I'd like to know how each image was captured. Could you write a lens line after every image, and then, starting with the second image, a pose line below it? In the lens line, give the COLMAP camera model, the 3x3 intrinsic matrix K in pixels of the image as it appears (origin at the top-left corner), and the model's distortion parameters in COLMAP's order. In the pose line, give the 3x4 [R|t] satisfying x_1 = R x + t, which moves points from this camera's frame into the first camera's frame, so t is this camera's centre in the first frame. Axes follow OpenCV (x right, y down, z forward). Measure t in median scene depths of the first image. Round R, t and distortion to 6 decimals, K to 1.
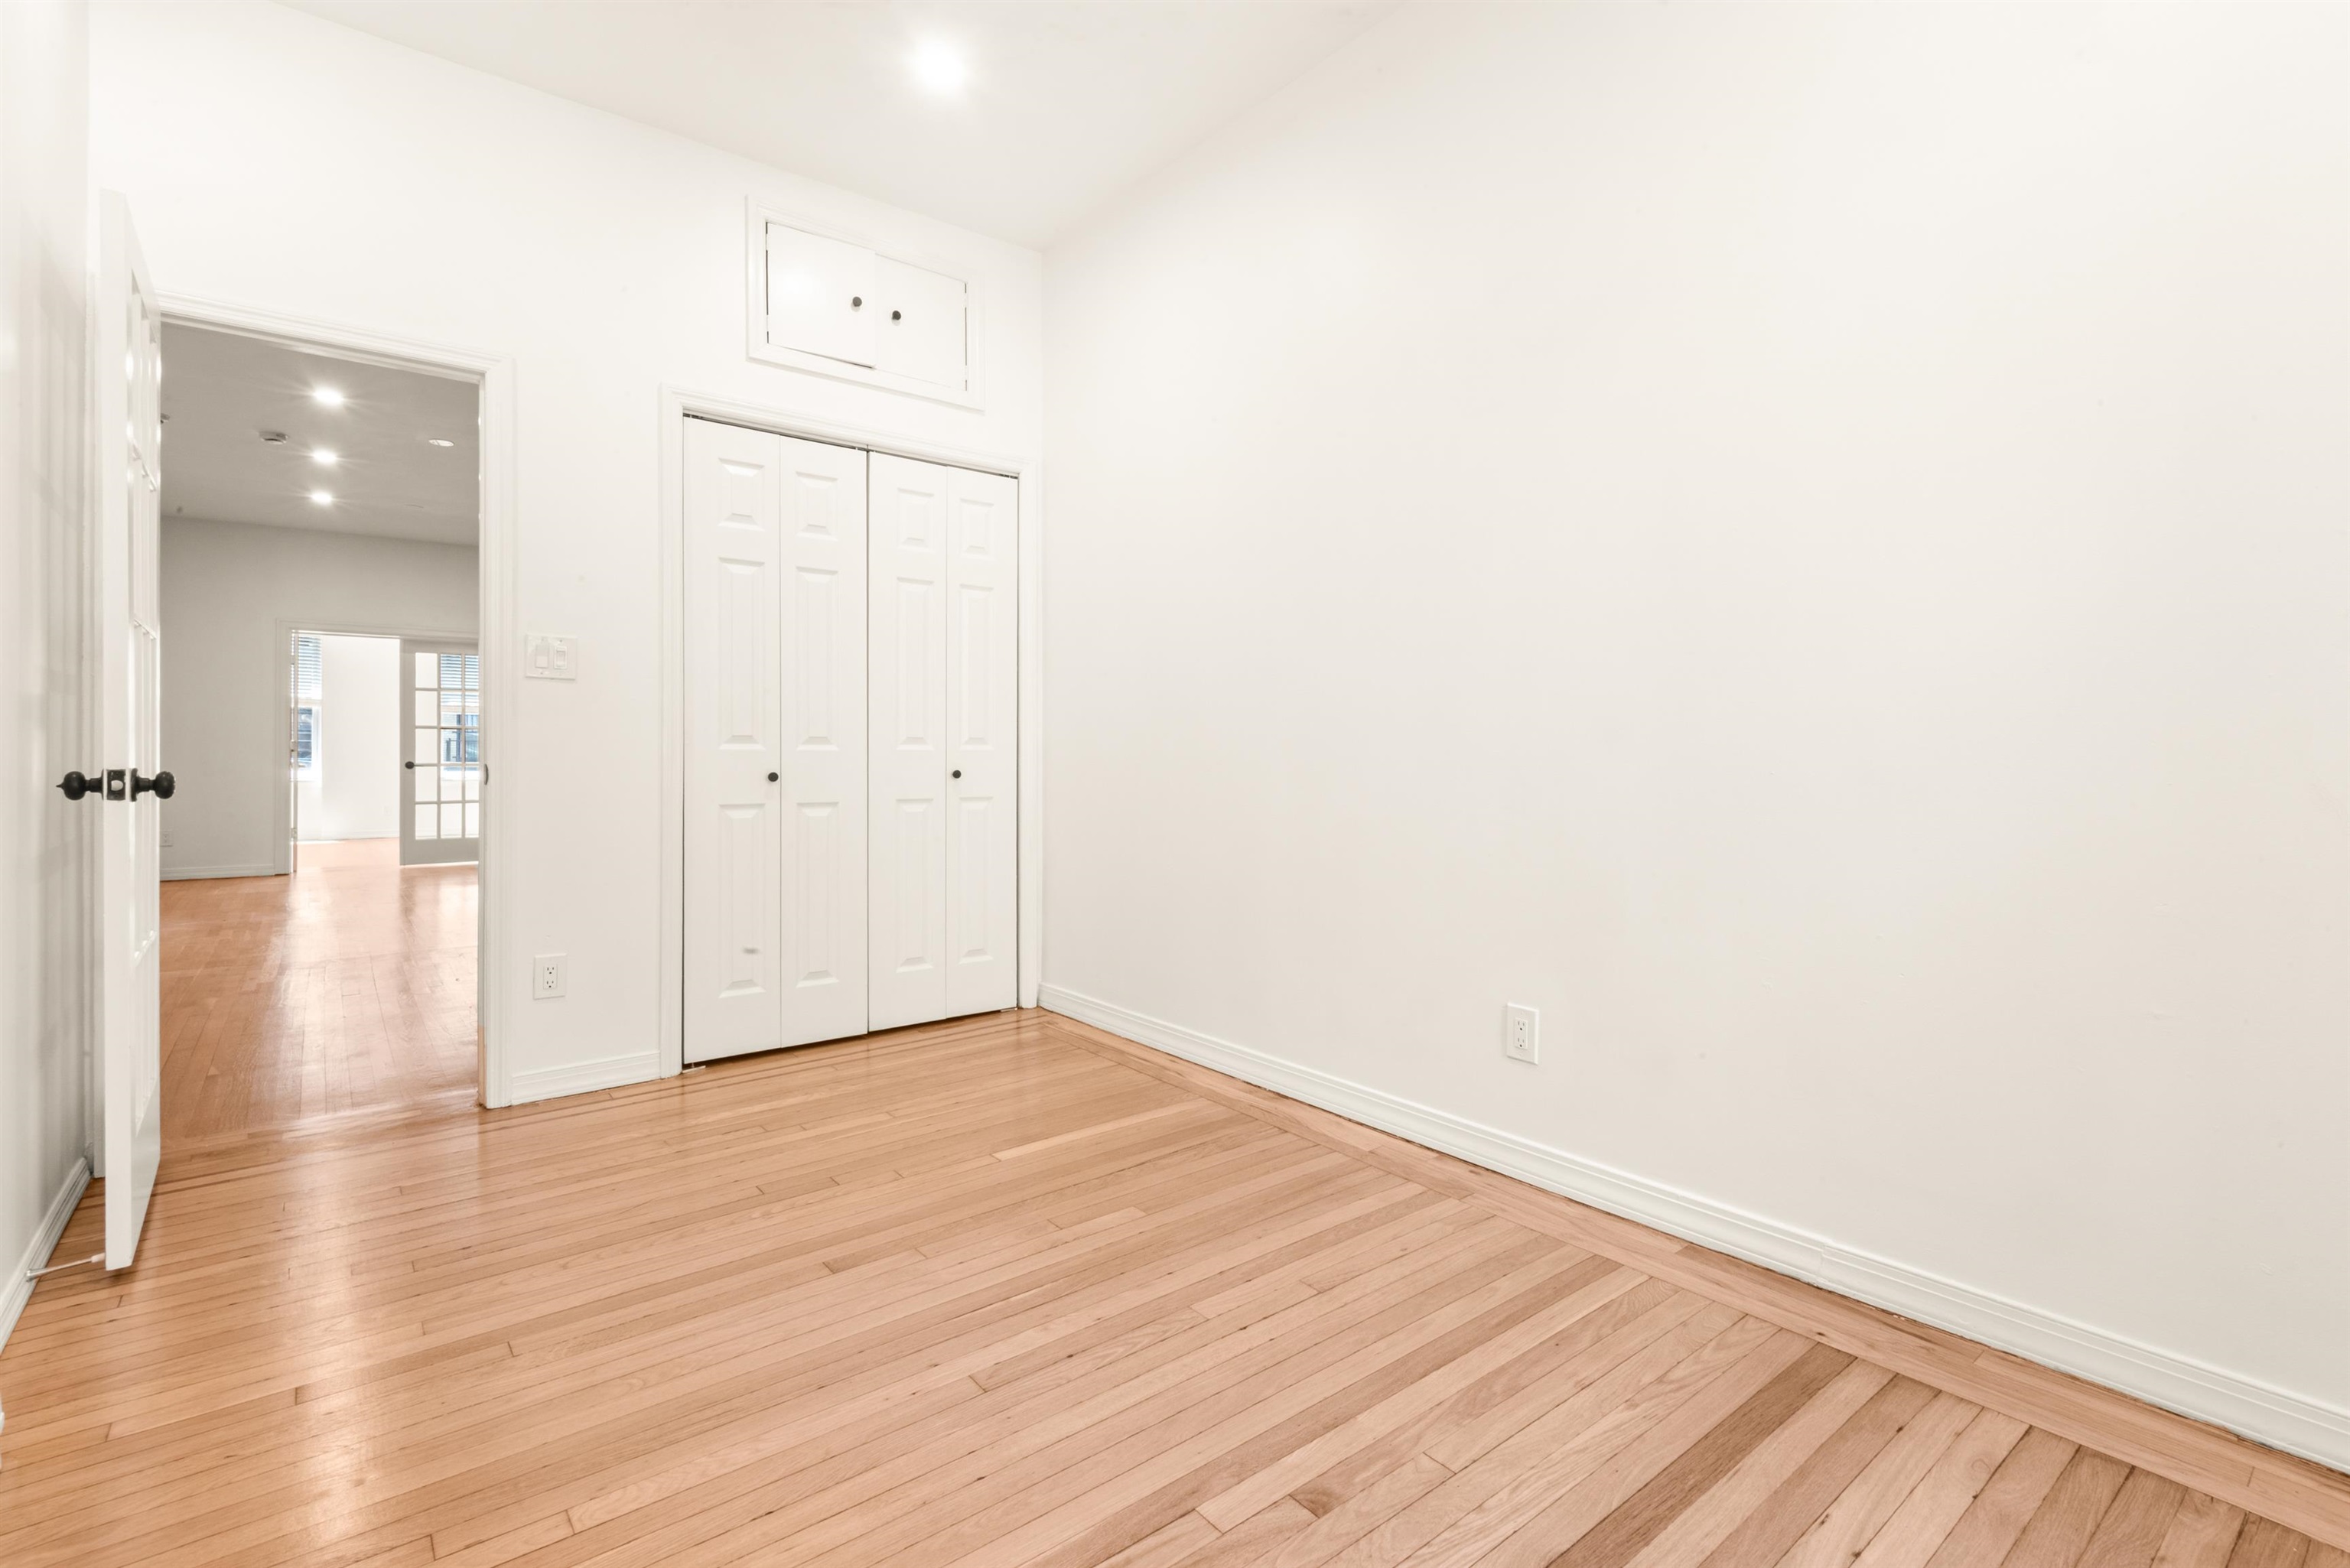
lens RADIAL K [[1091.1, 0, 1192.6], [0, 1091.1, 750.5], [0, 0, 1]] dist [0.027605, -0.016199]
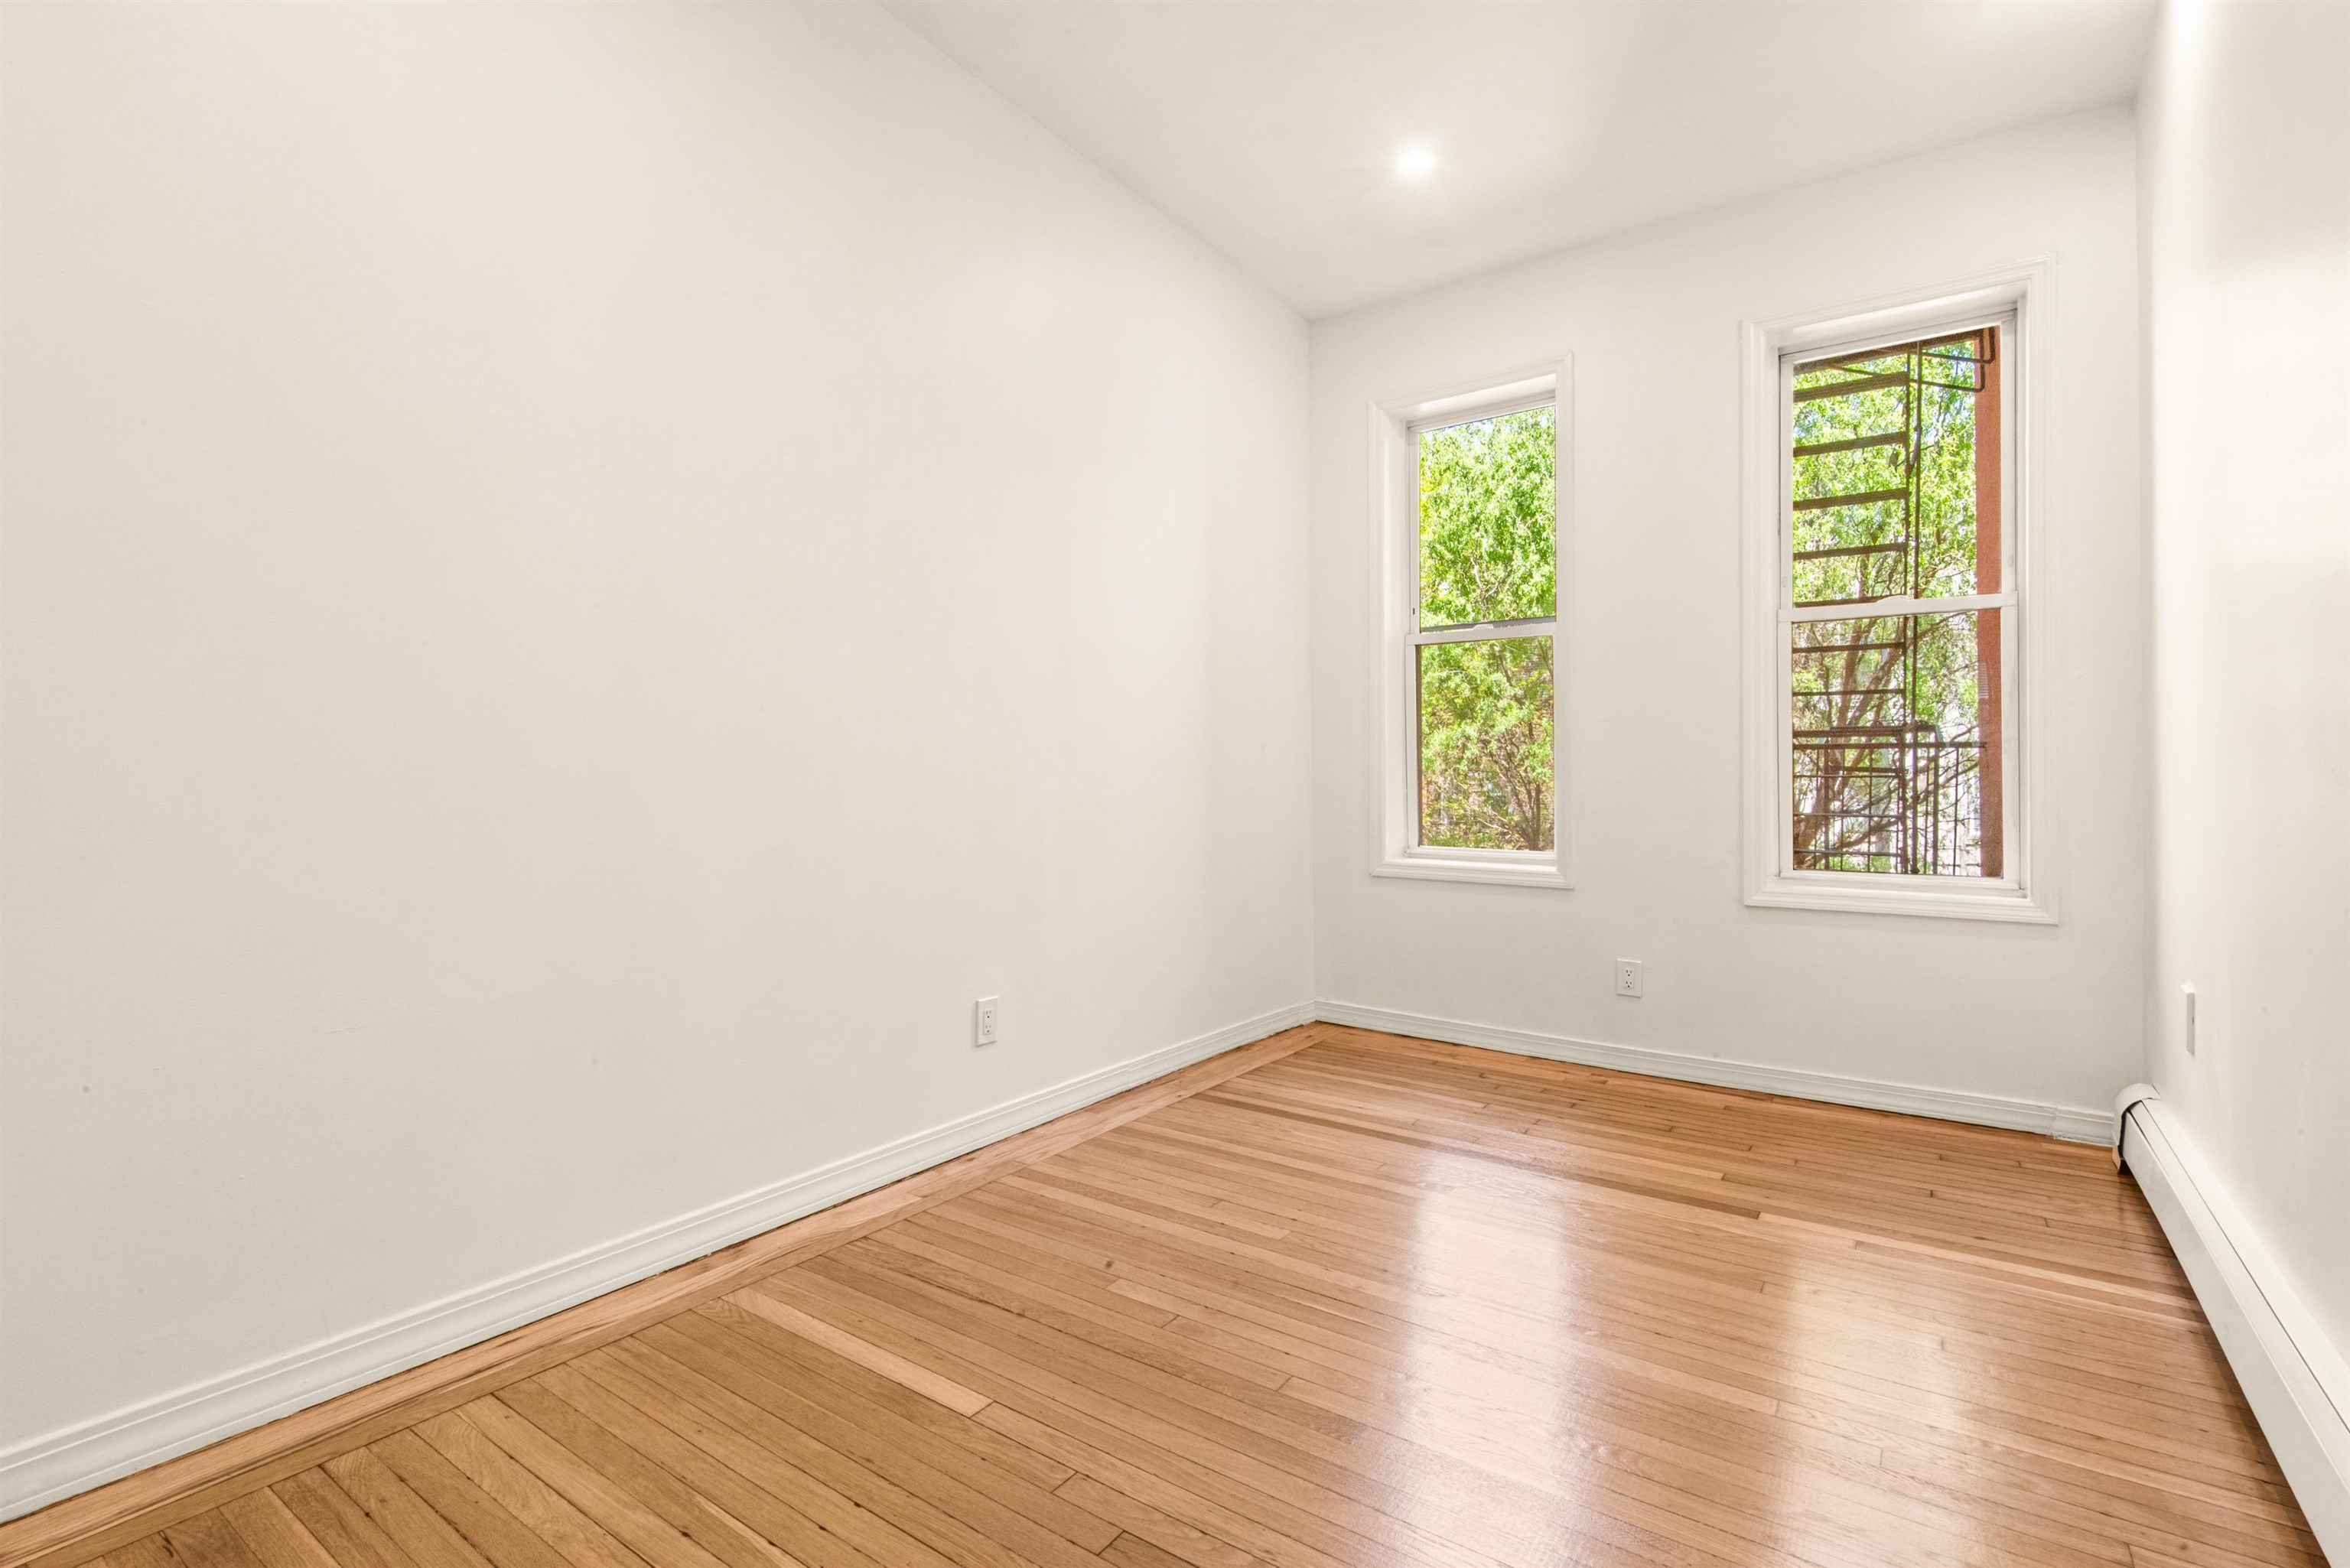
lens RADIAL K [[1091.1, 0, 1174.7], [0, 1091.1, 781.0], [0, 0, 1]] dist [0.027605, -0.016199]
pose [[-0.280044, -0.002400, 0.959984, -0.958275], [0.000768, 0.999996, 0.002724, -0.003880], [-0.959987, 0.001500, -0.280041, 1.224686]]
